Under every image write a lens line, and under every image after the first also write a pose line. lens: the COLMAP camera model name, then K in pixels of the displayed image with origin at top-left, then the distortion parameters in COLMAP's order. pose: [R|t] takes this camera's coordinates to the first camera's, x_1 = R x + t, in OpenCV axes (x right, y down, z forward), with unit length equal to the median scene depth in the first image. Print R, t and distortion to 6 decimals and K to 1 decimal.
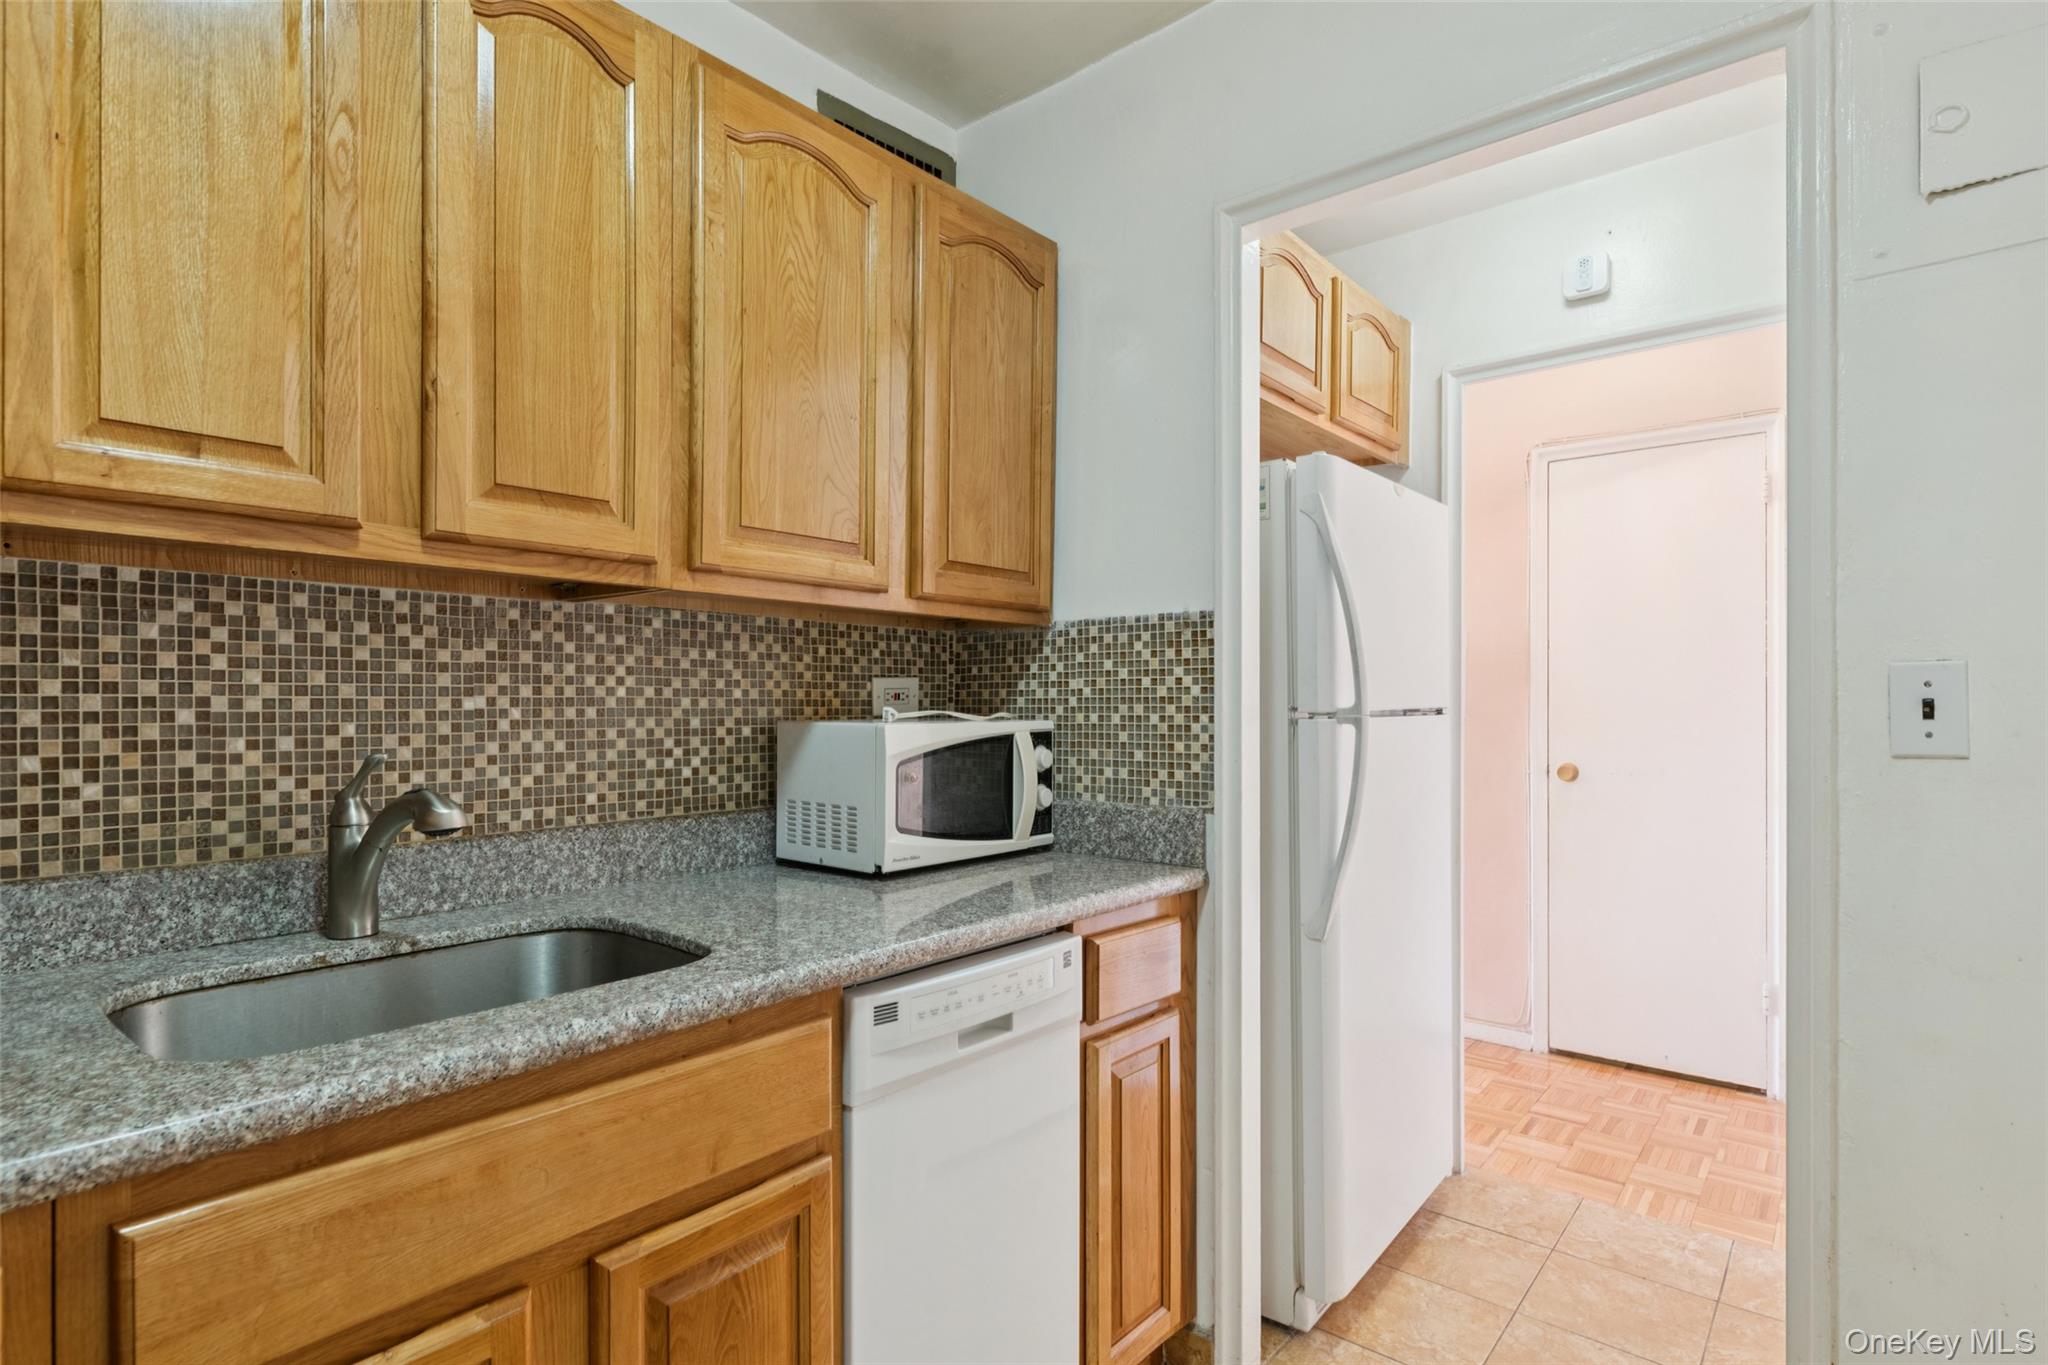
lens RADIAL K [[1038.3, 0, 1022.4], [0, 1038.3, 673.7], [0, 0, 1]] dist [0.005378, -0.003349]
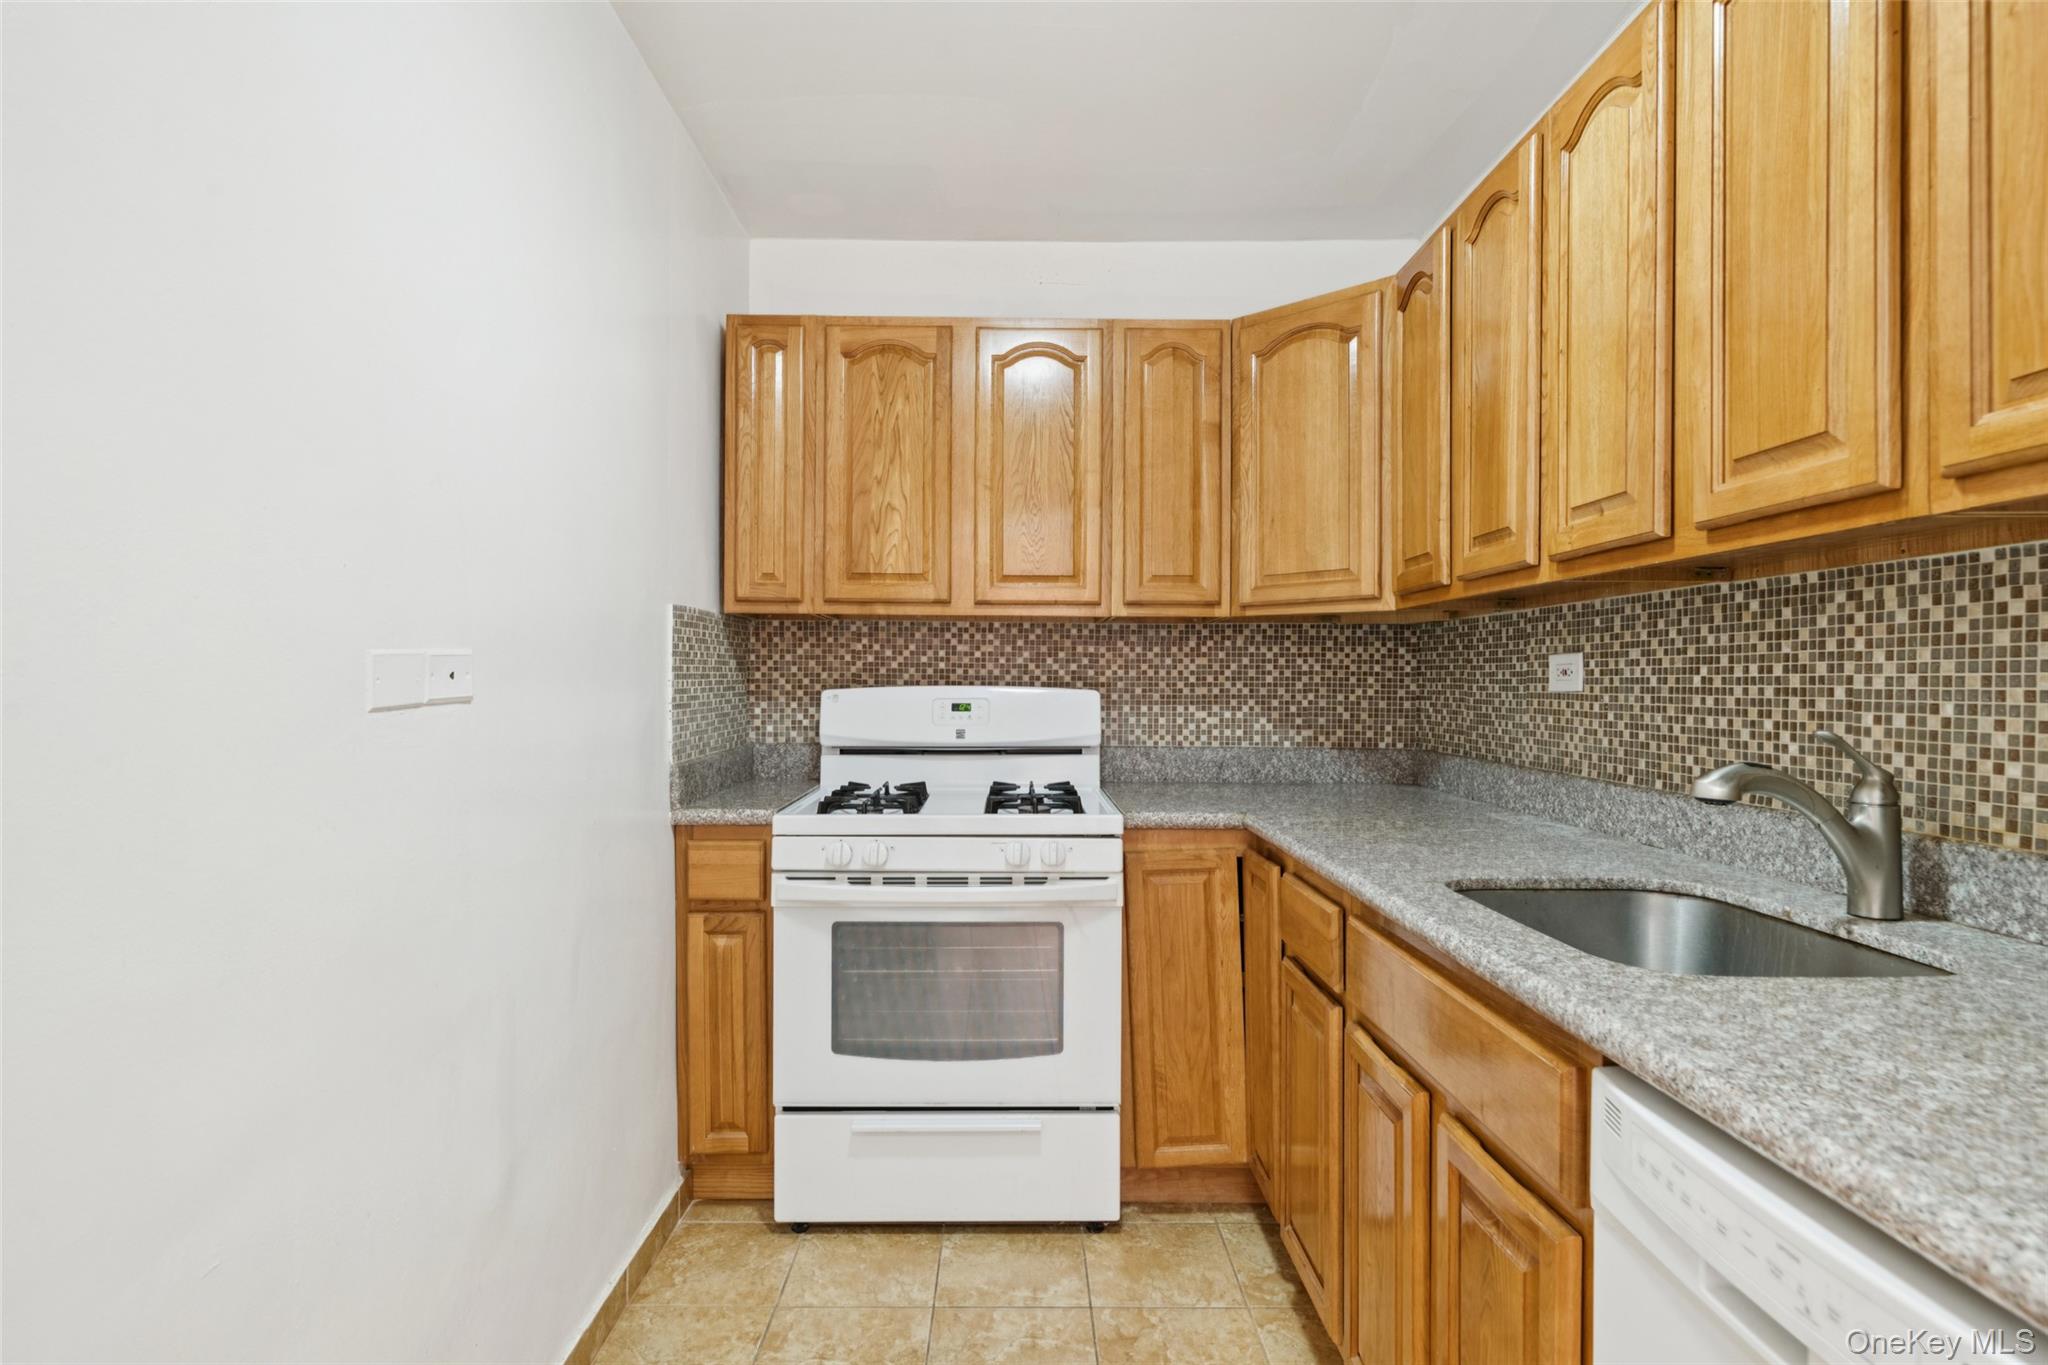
lens RADIAL K [[1038.3, 0, 1022.4], [0, 1038.3, 673.7], [0, 0, 1]] dist [0.005378, -0.003349]
pose [[-0.770271, -0.005481, -0.637694, 0.509318], [0.017719, 0.999393, -0.029992, 0.030819], [0.637471, -0.034401, -0.769706, 1.042621]]
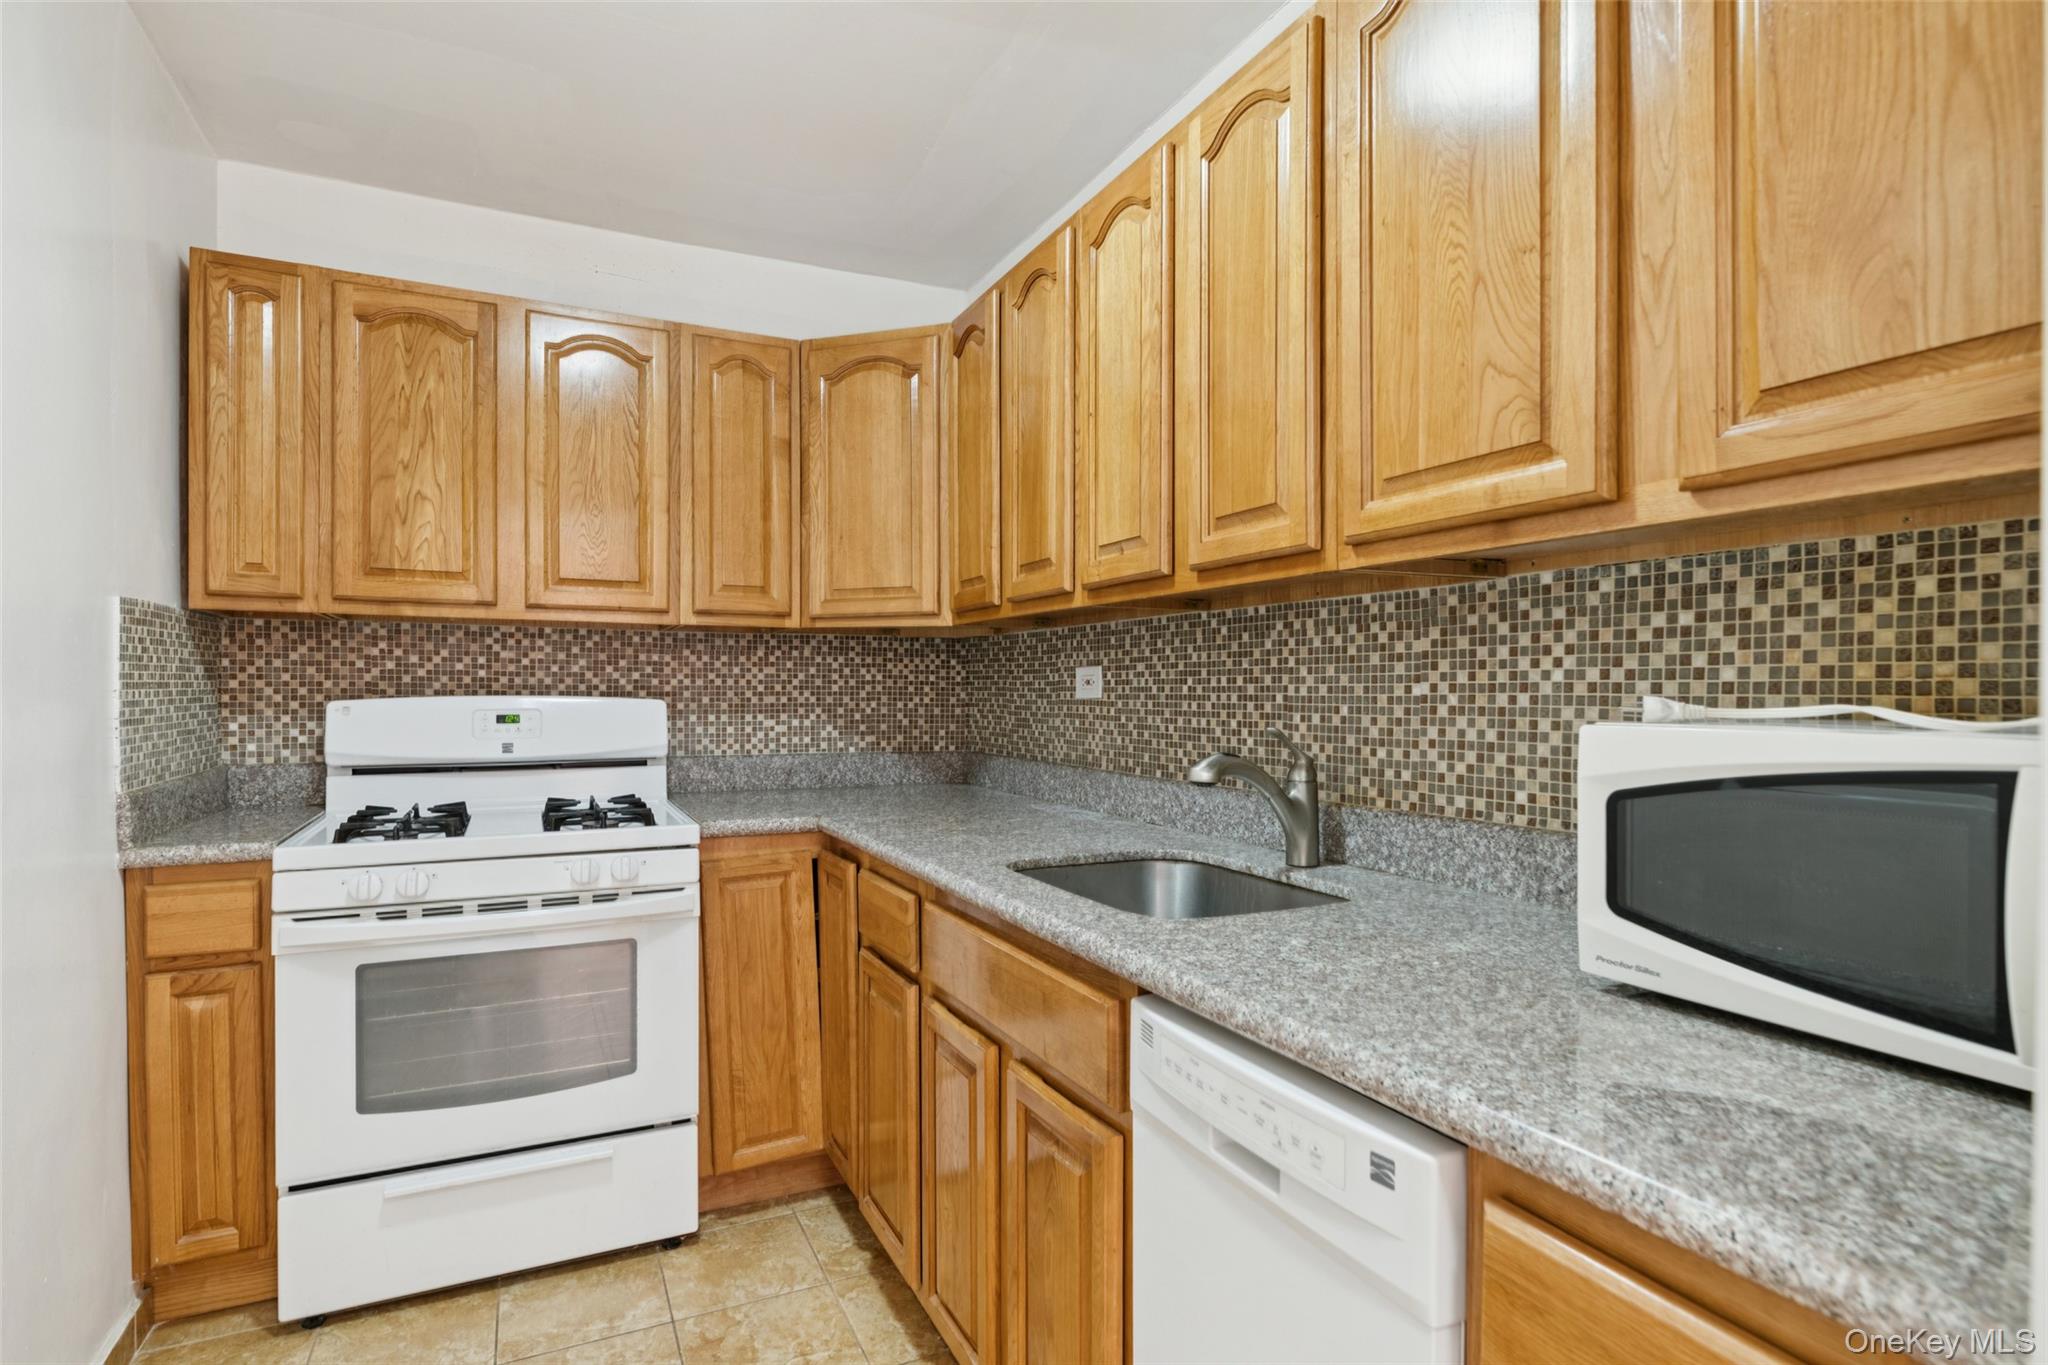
lens RADIAL K [[1038.3, 0, 1022.4], [0, 1038.3, 673.7], [0, 0, 1]] dist [0.005378, -0.003349]
pose [[-0.425452, -0.013807, -0.904876, 0.590553], [0.027167, 0.999238, -0.028020, 0.029840], [0.904573, -0.036504, -0.424753, 1.039294]]
